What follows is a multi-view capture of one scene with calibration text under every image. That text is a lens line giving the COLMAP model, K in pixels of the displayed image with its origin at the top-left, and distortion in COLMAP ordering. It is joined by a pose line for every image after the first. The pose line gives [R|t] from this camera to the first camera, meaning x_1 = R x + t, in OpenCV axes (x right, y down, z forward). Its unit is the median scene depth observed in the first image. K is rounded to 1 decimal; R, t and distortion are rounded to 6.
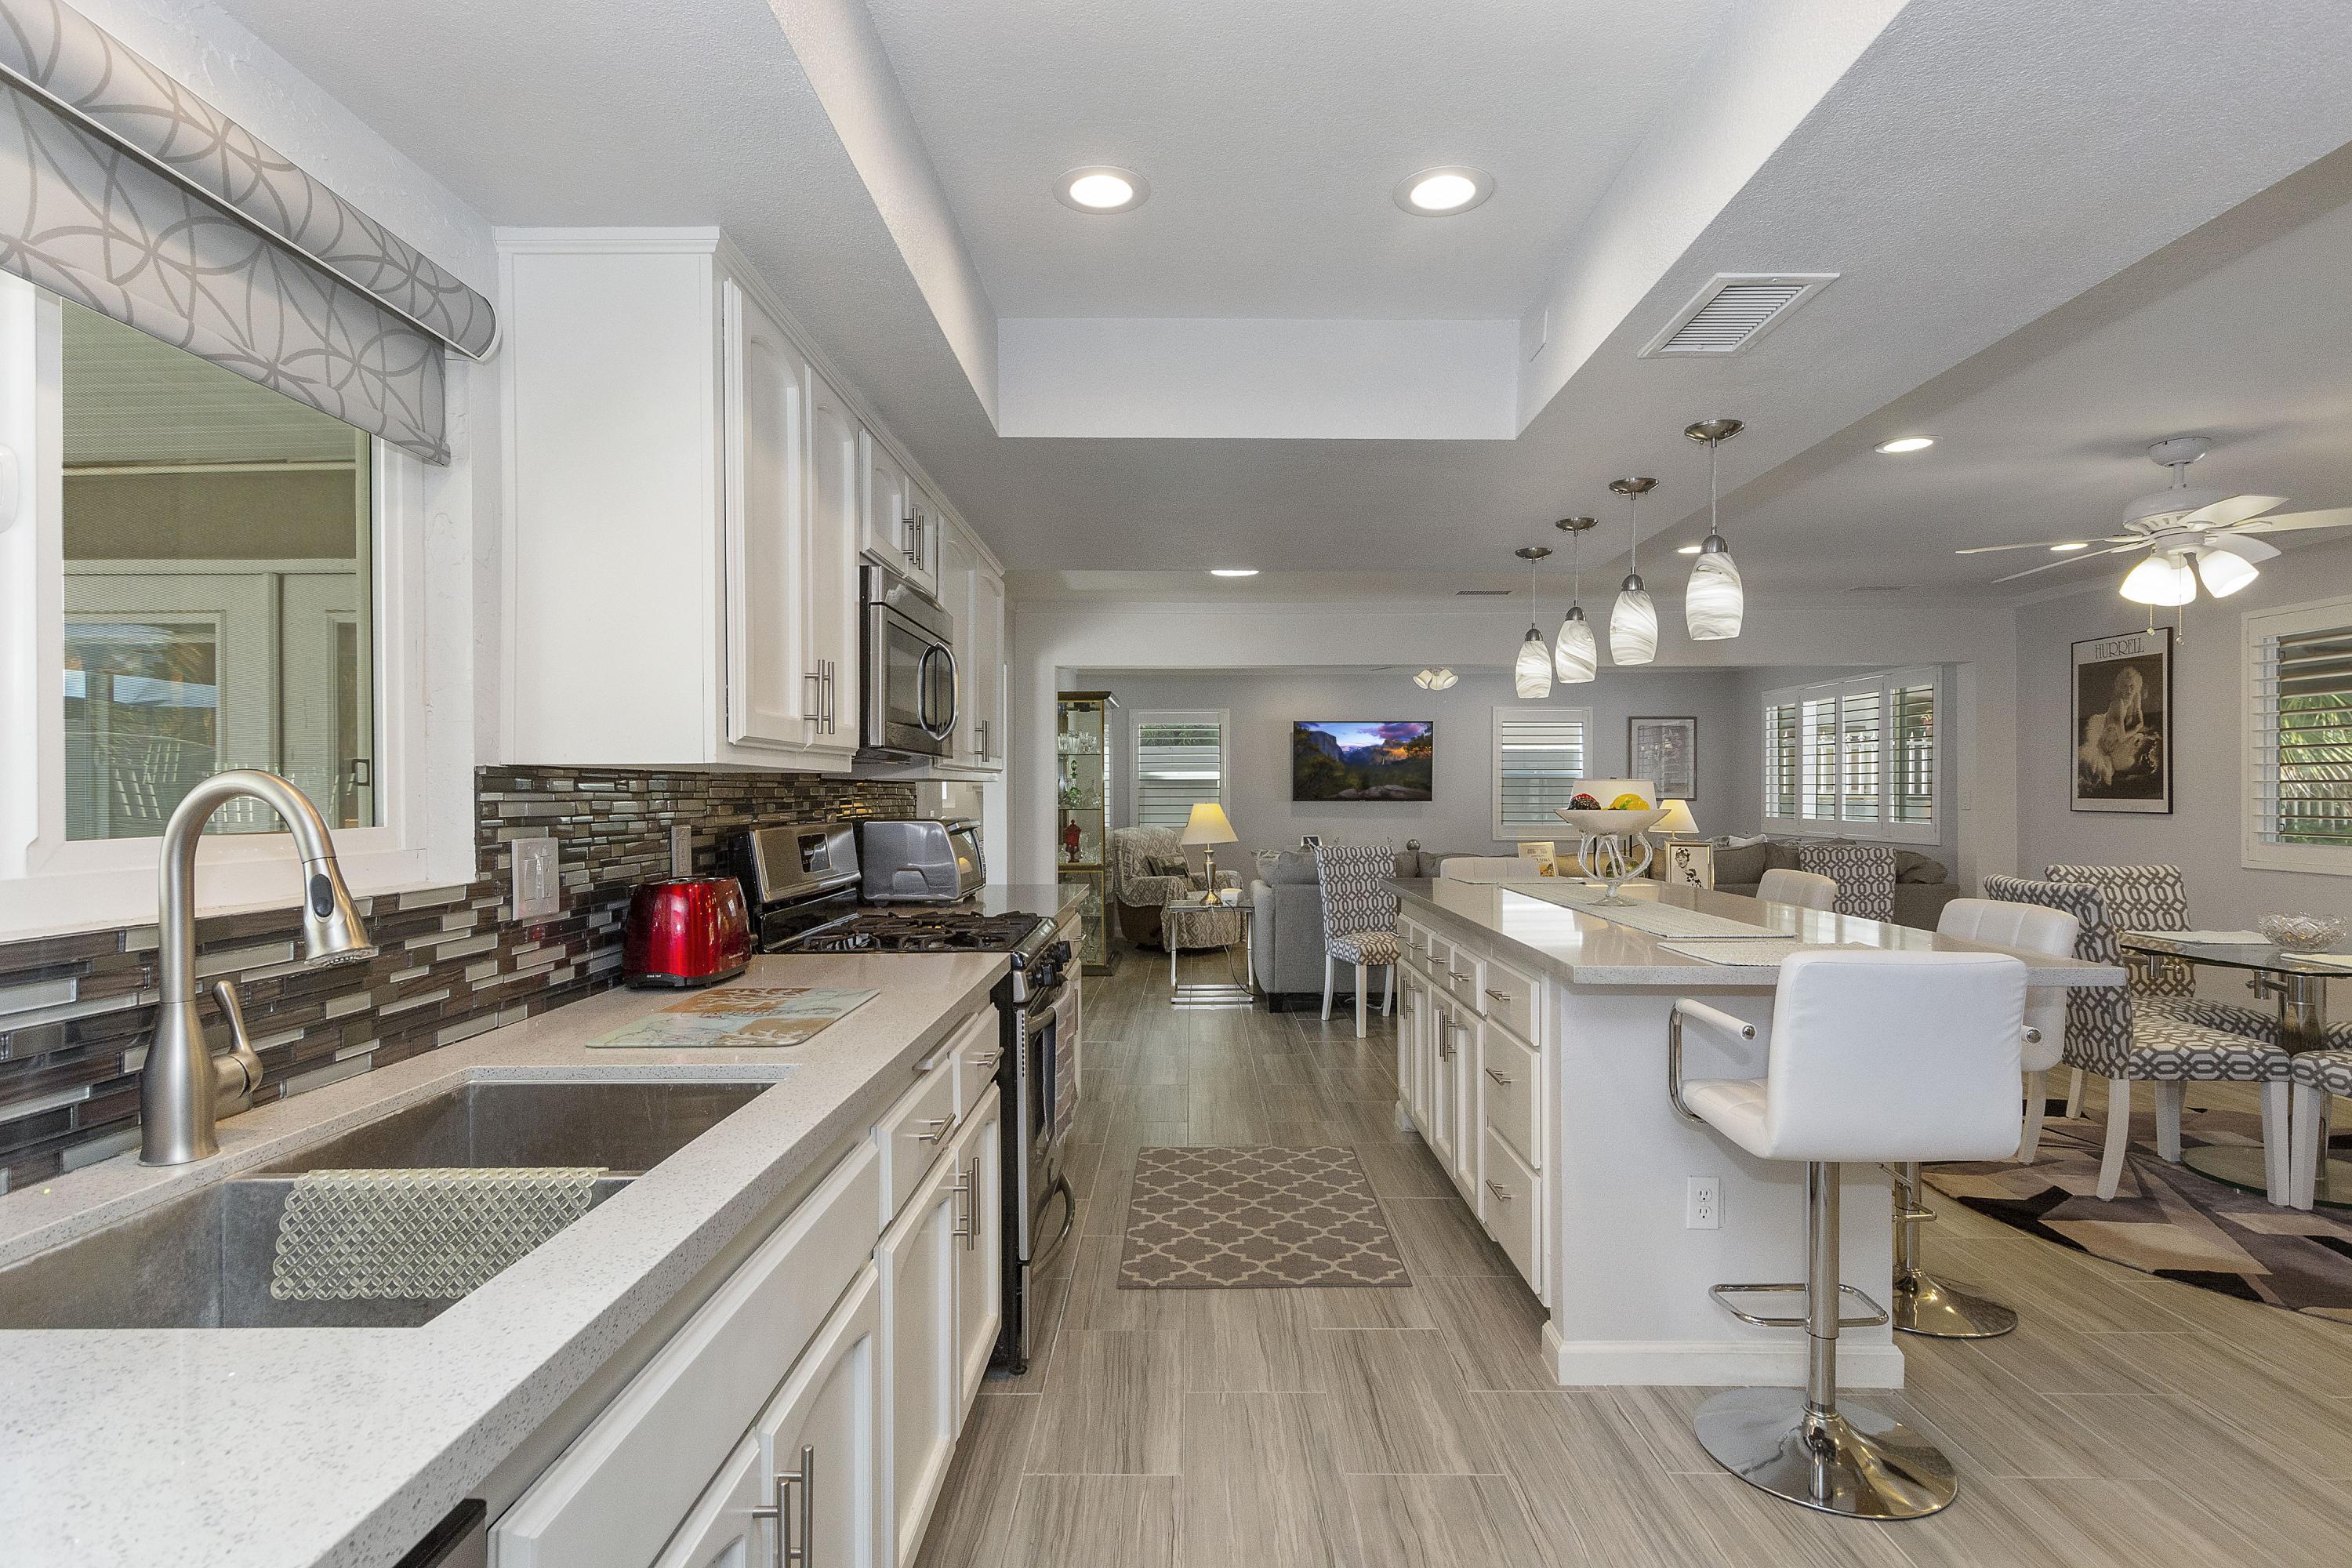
lens RADIAL K [[1171.2, 0, 1181.8], [0, 1171.2, 794.5], [0, 0, 1]] dist [0.003618, -0.000966]
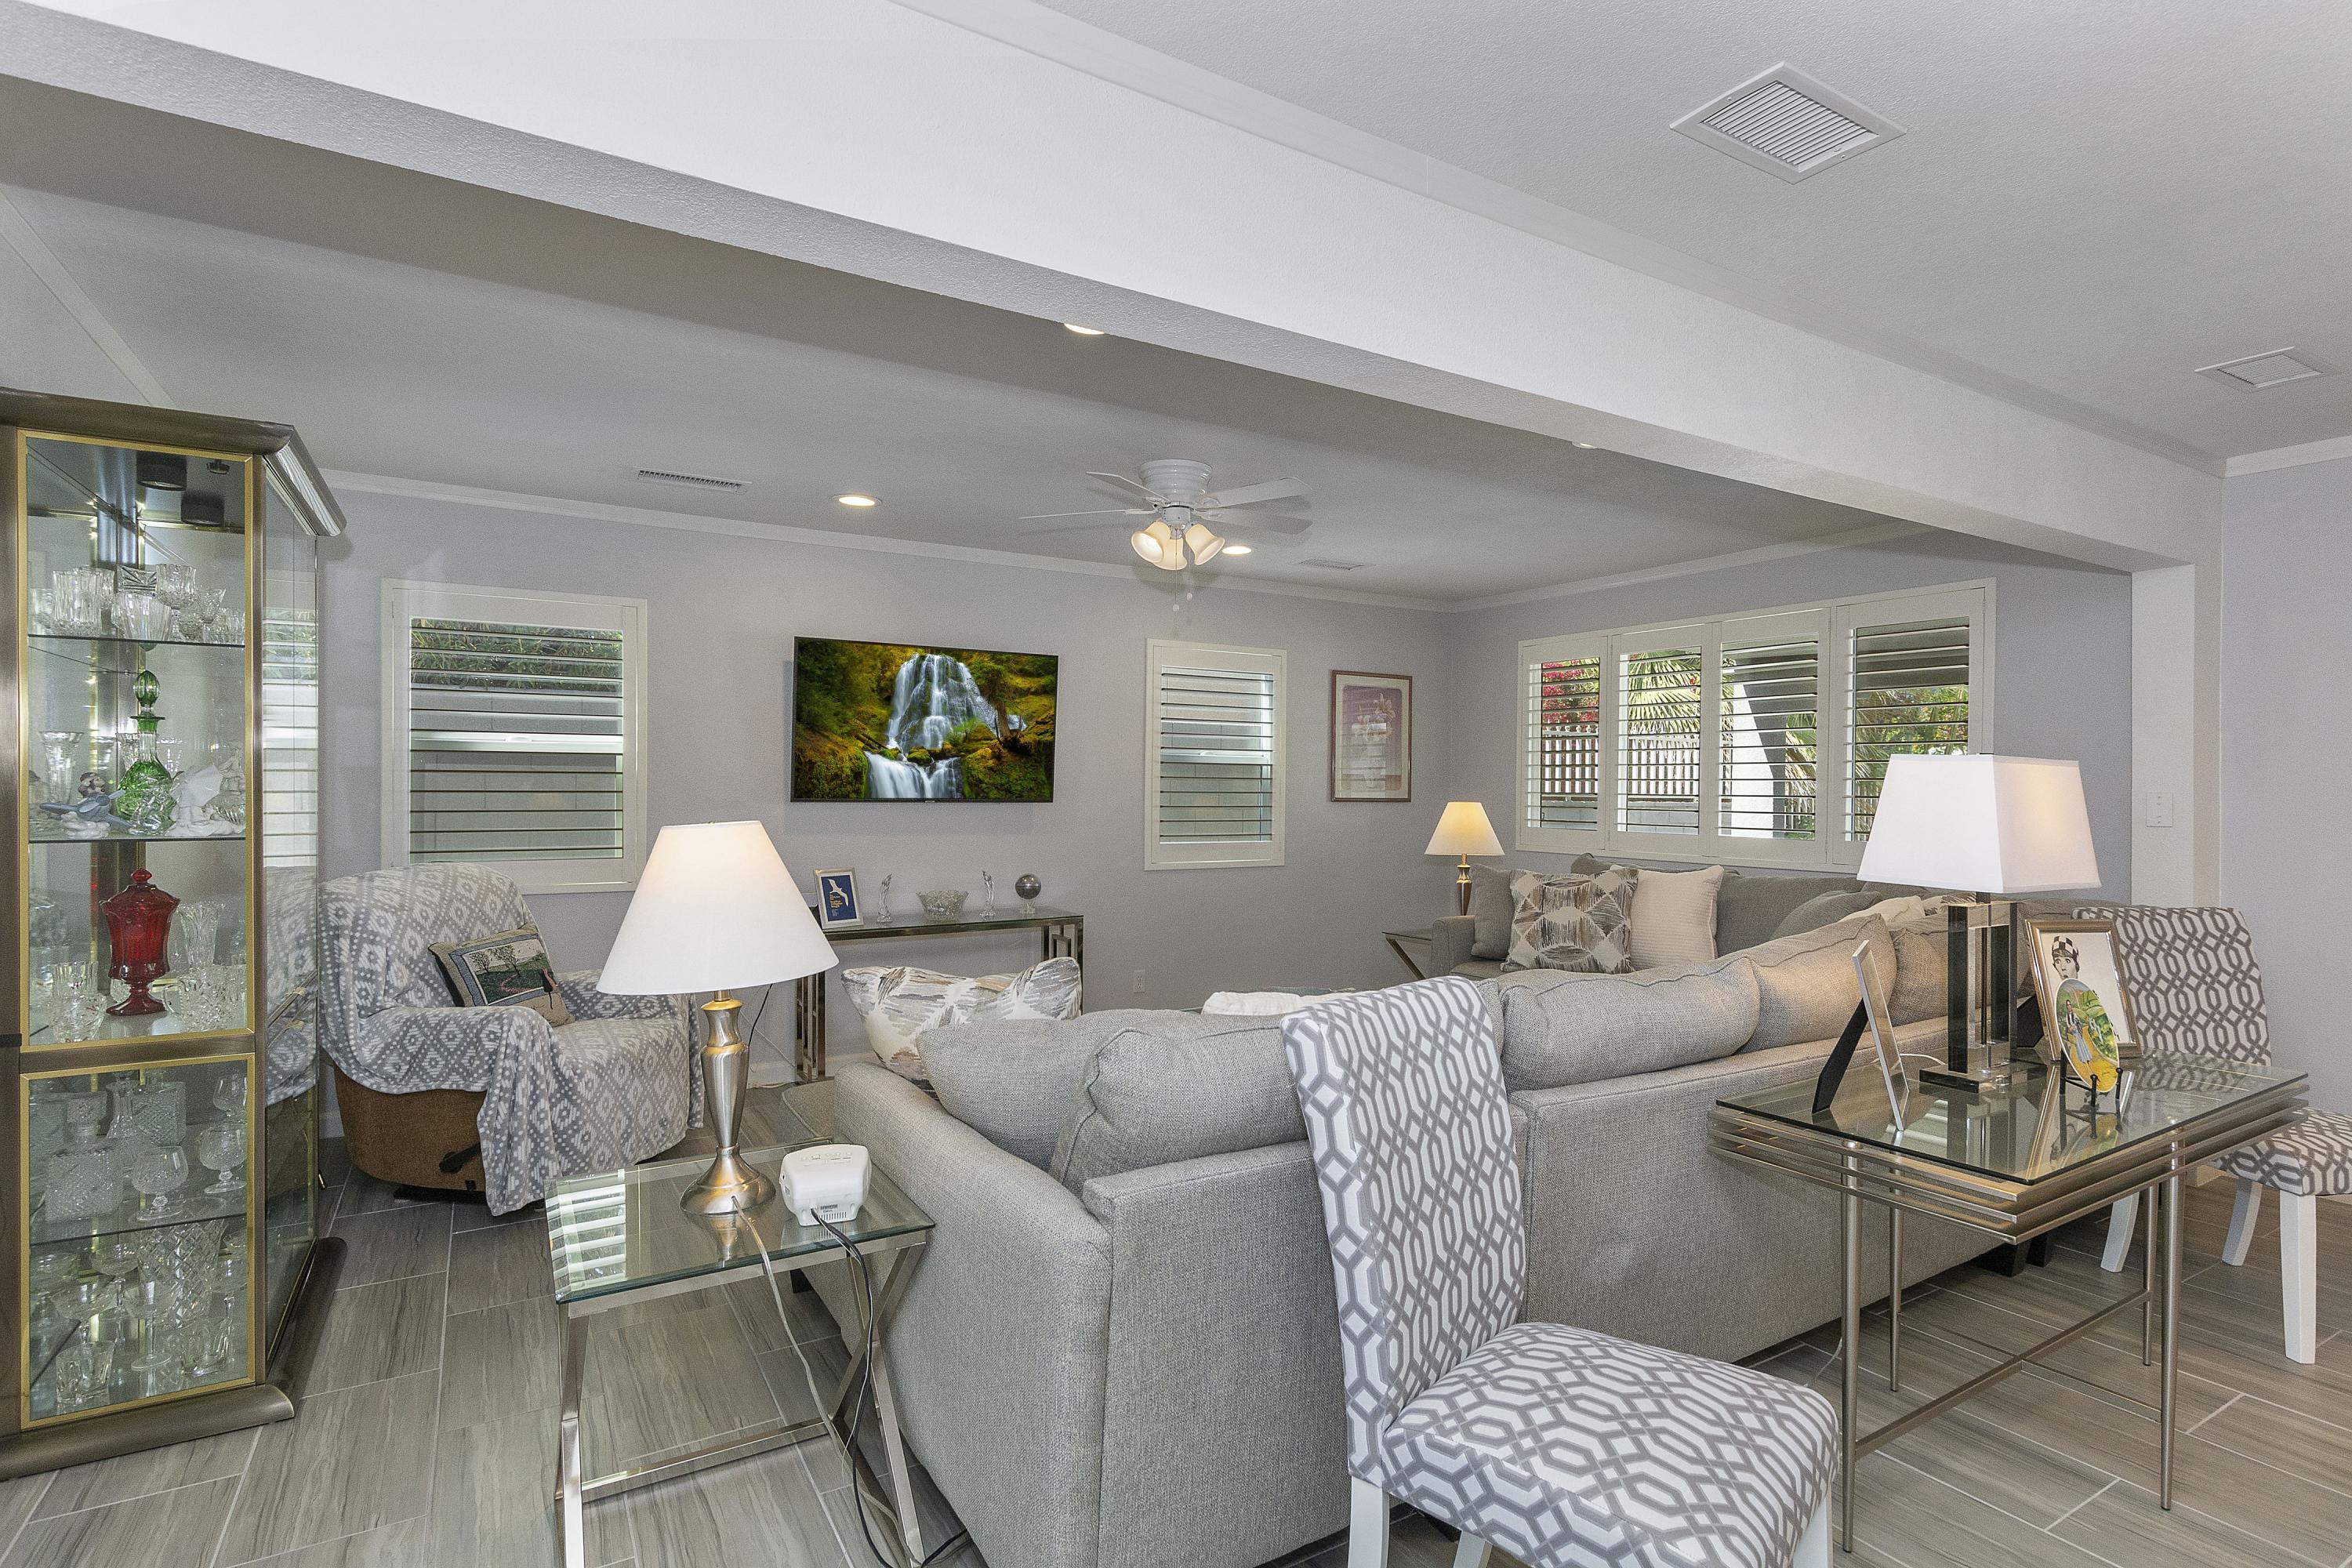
lens RADIAL K [[1143.0, 0, 1178.0], [0, 1143.0, 781.1], [0, 0, 1]] dist [0.001504, -0.000040]
pose [[0.851657, 0.009410, 0.524015, -0.018360], [-0.006931, 0.999954, -0.006691, -0.001184], [-0.524054, 0.002066, 0.851682, 0.544095]]
